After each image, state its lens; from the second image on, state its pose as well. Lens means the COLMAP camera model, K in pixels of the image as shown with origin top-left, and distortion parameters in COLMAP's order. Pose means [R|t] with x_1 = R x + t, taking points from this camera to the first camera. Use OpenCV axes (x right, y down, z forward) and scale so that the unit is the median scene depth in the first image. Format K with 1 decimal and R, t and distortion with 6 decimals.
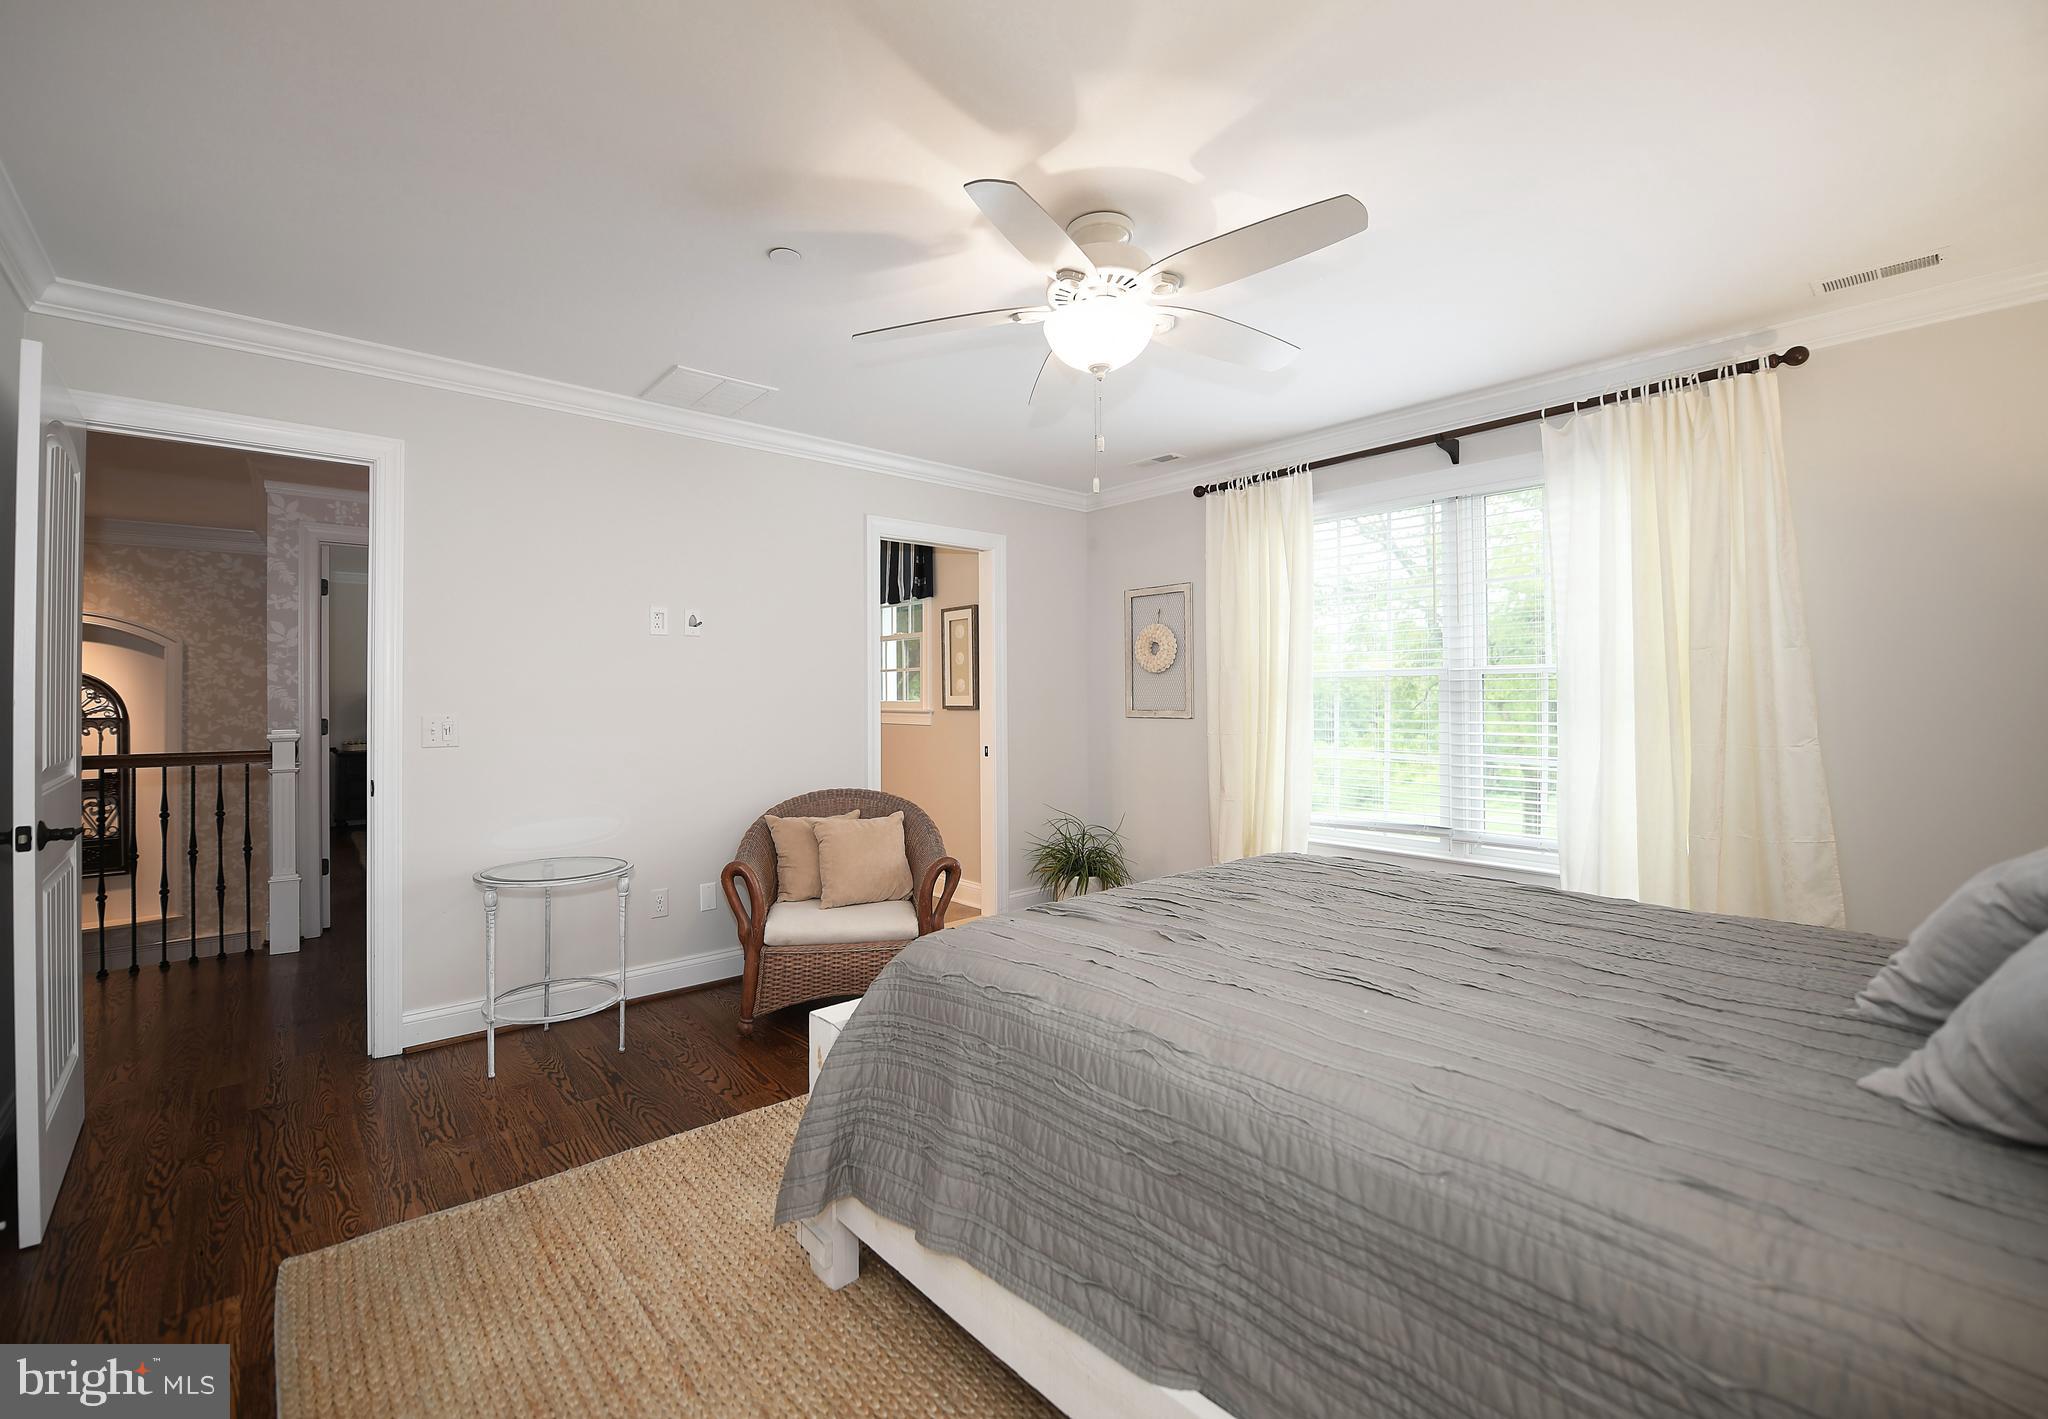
lens RADIAL K [[875.9, 0, 1033.6], [0, 875.9, 690.5], [0, 0, 1]] dist [-0.029468, 0.000035]
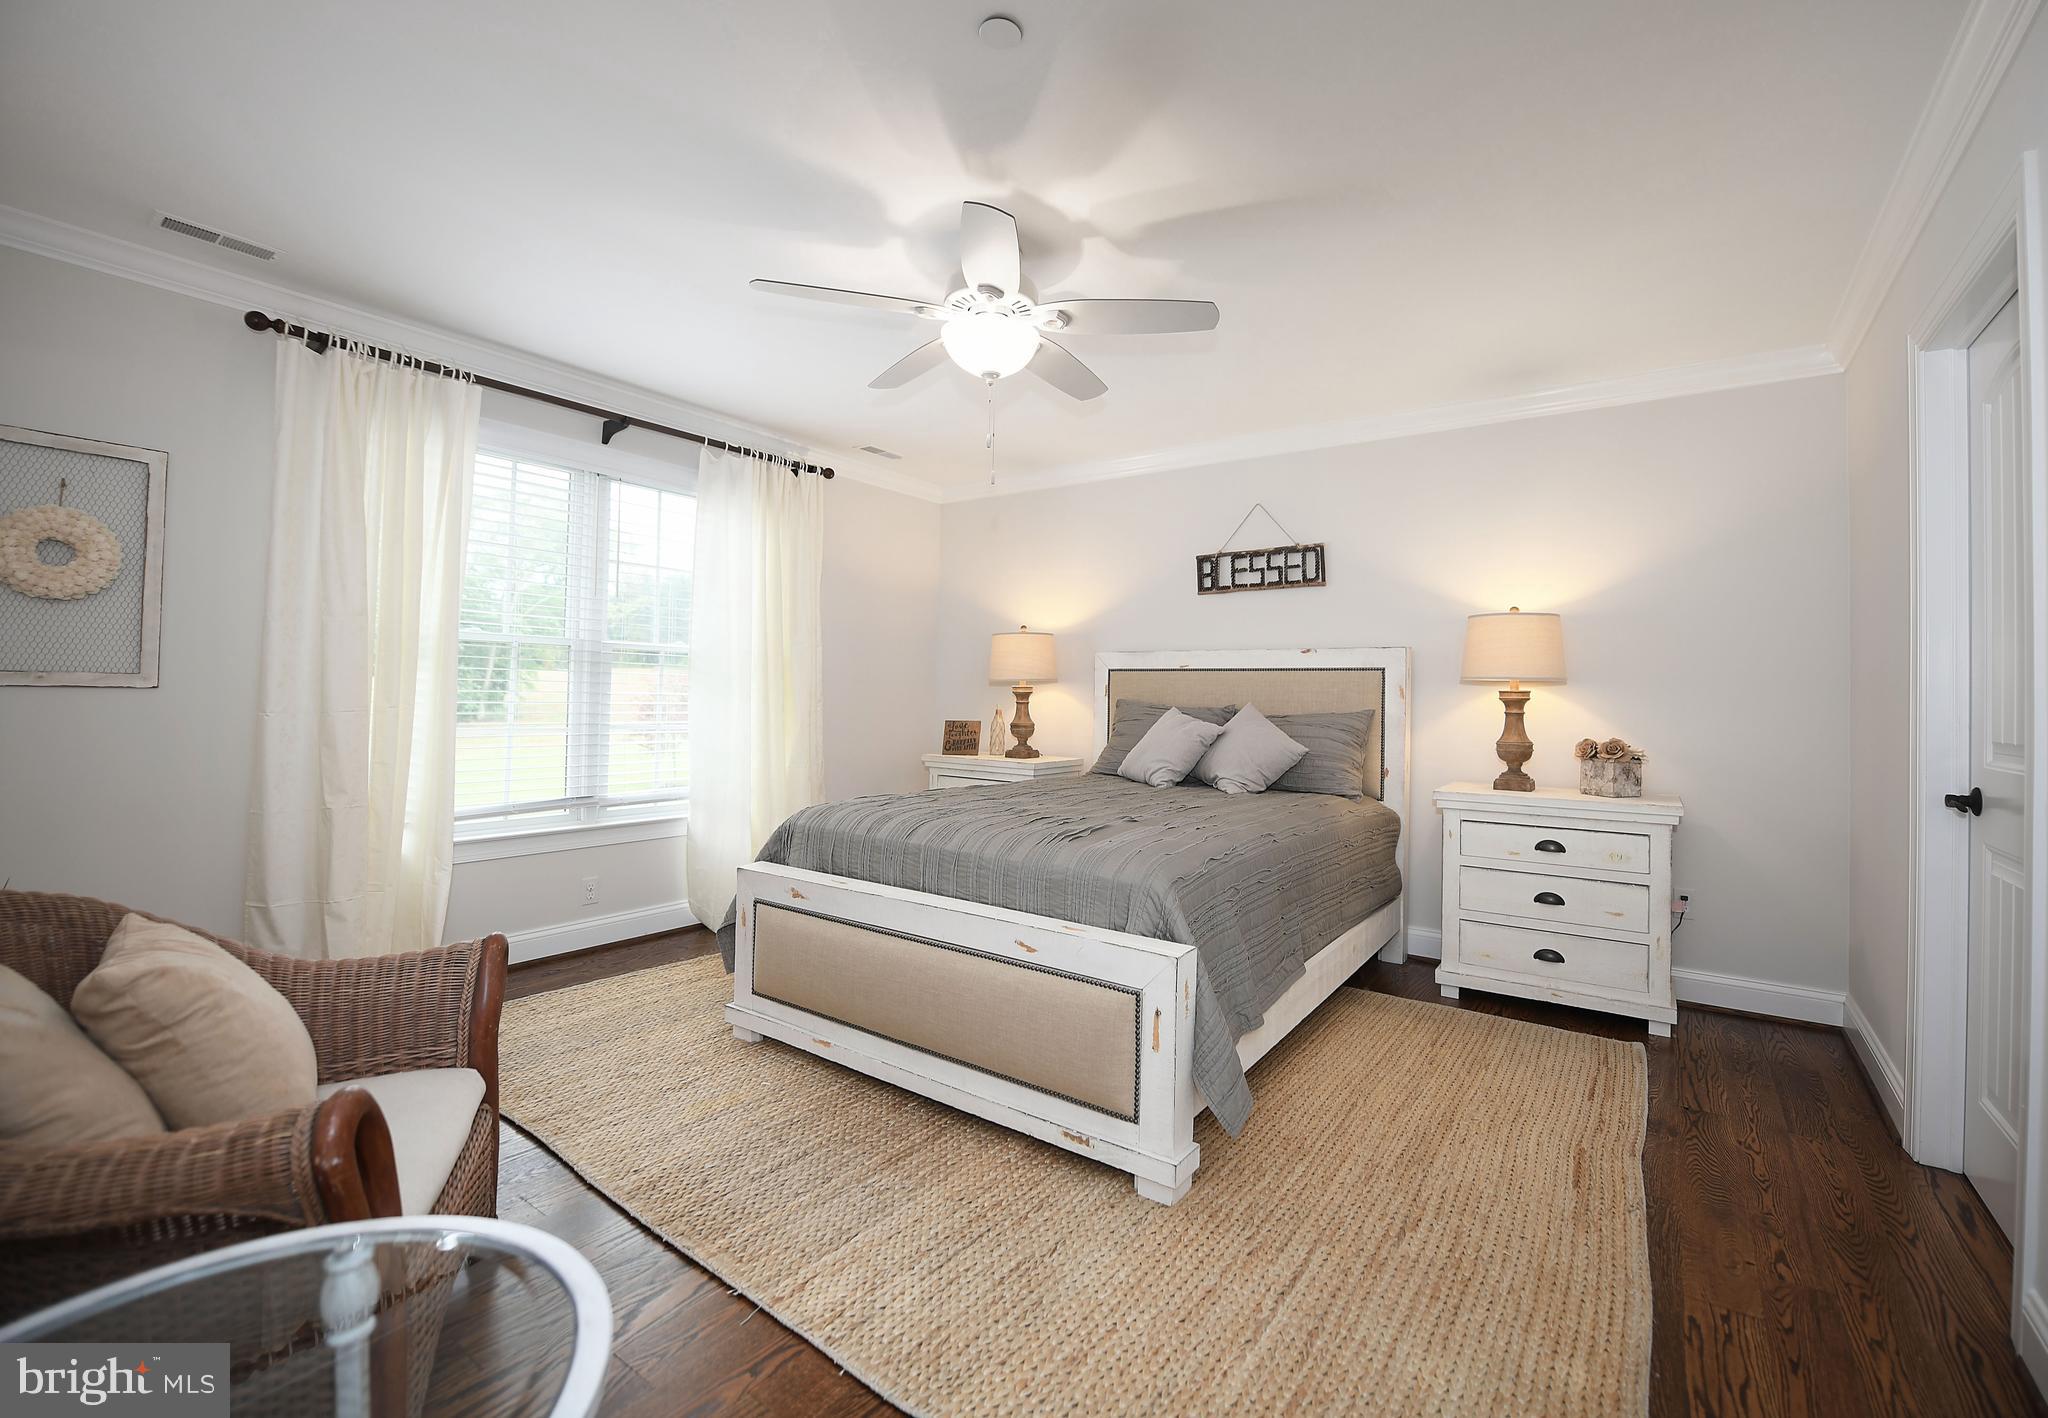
lens RADIAL K [[875.9, 0, 1033.6], [0, 875.9, 690.0], [0, 0, 1]] dist [-0.029468, 0.000035]
pose [[-0.223619, 0.008174, 0.974642, -1.088502], [-0.026414, 0.999547, -0.014443, 0.058761], [-0.974319, -0.028974, -0.223301, 1.237397]]
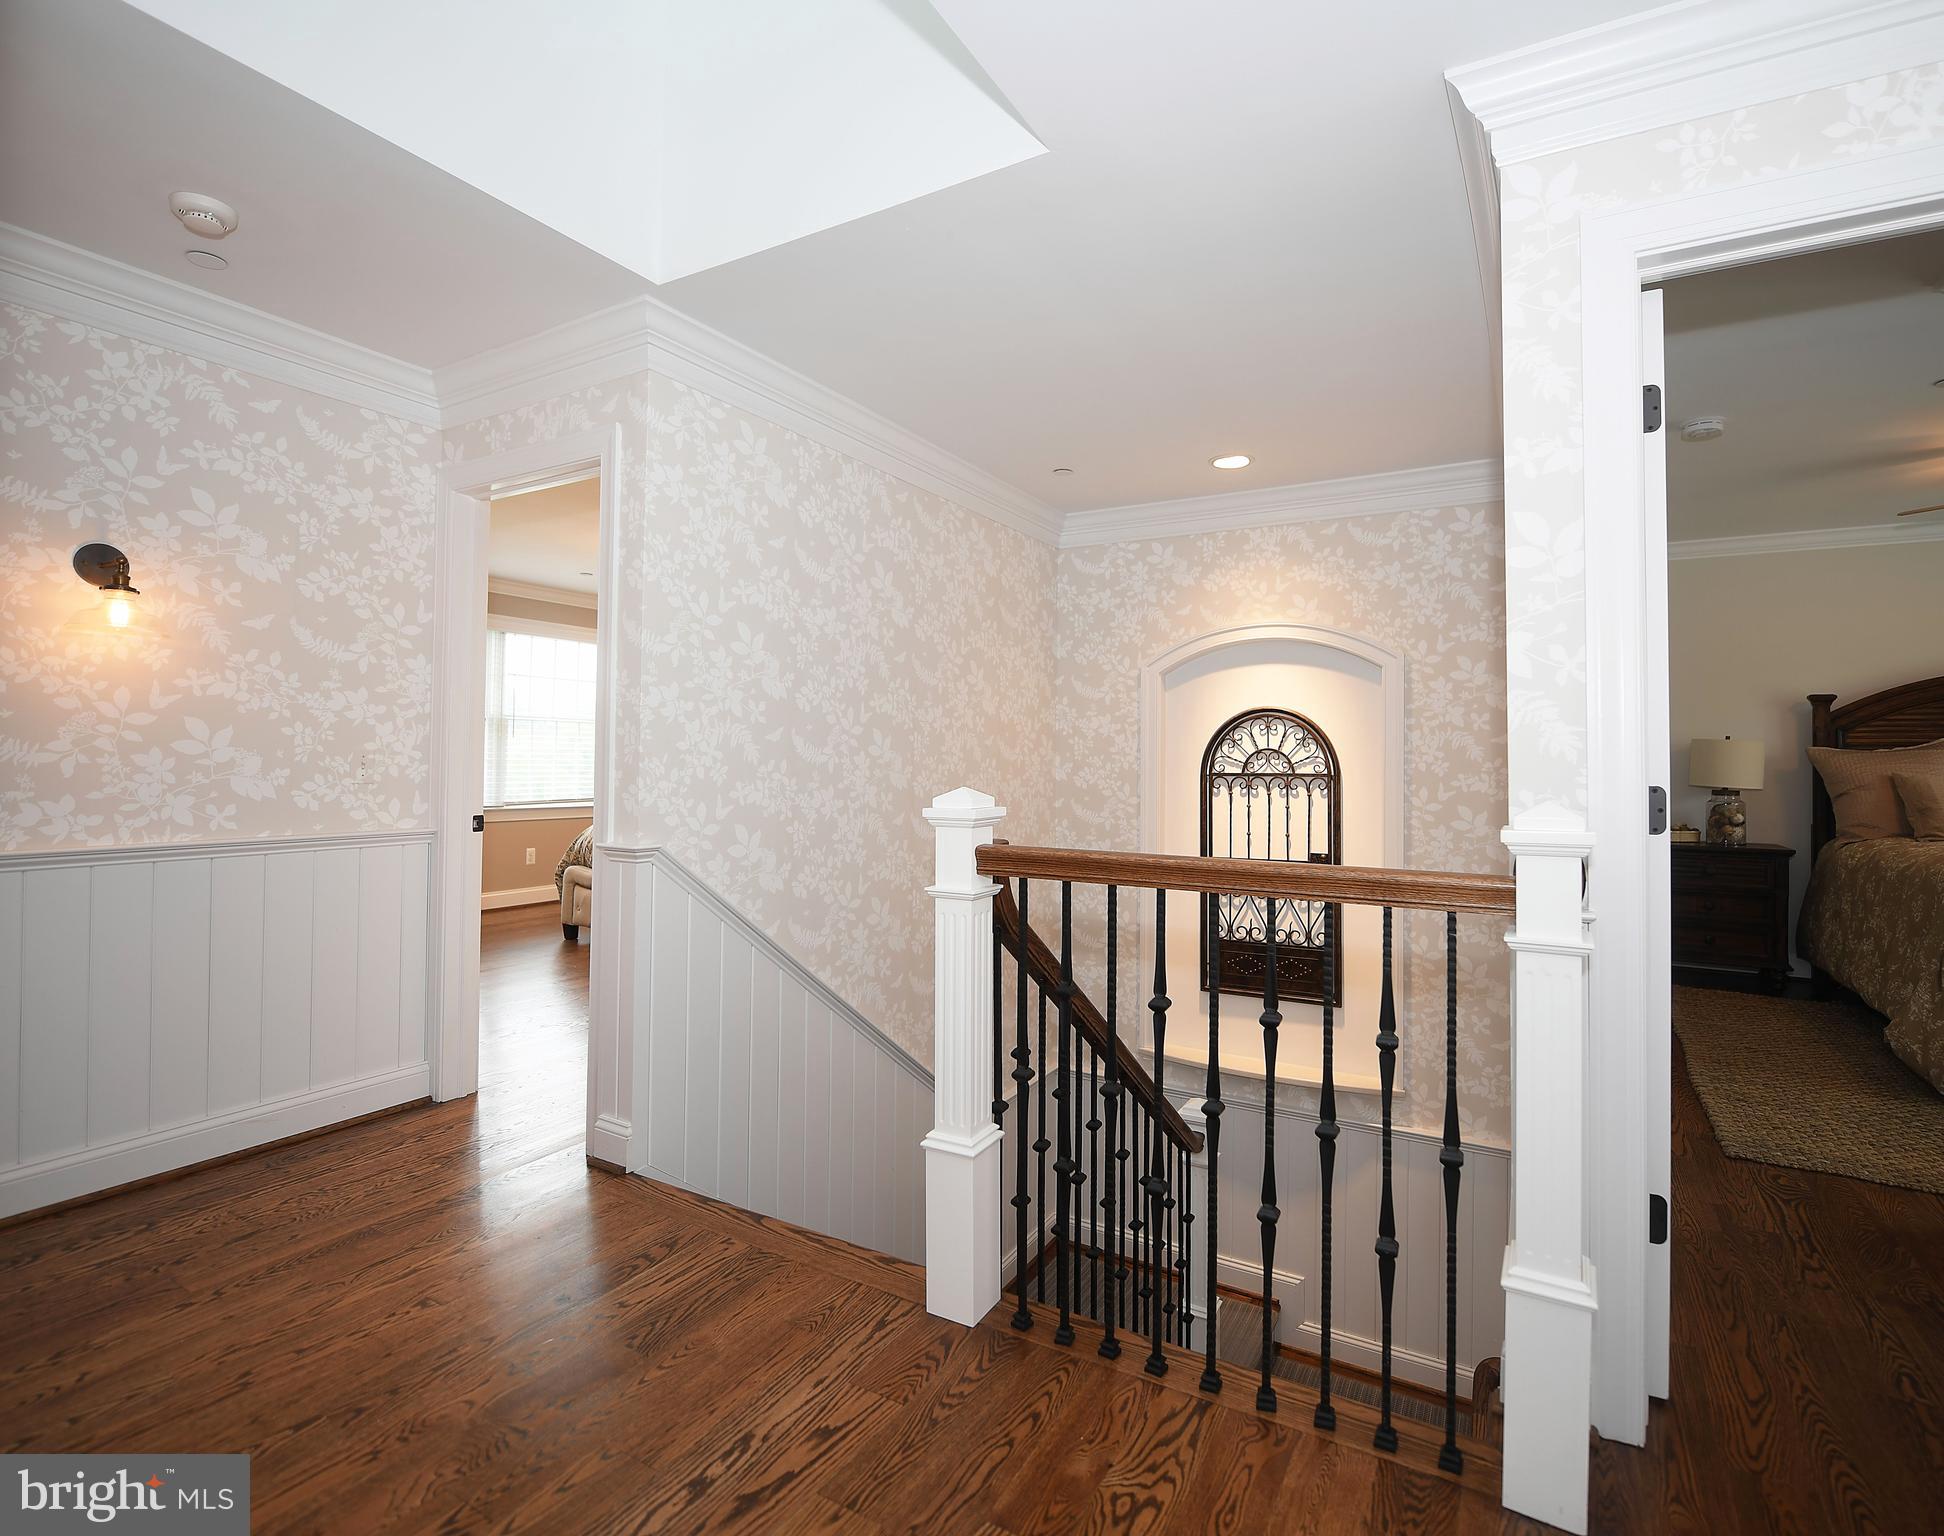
lens RADIAL K [[968.3, 0, 970.1], [0, 968.3, 726.4], [0, 0, 1]] dist [-0.002619, -0.000878]
pose [[0.303232, -0.020067, -0.952705, -0.407946], [-0.010429, 0.999648, -0.024376, 0.015603], [0.952860, 0.017328, 0.302917, 0.467931]]
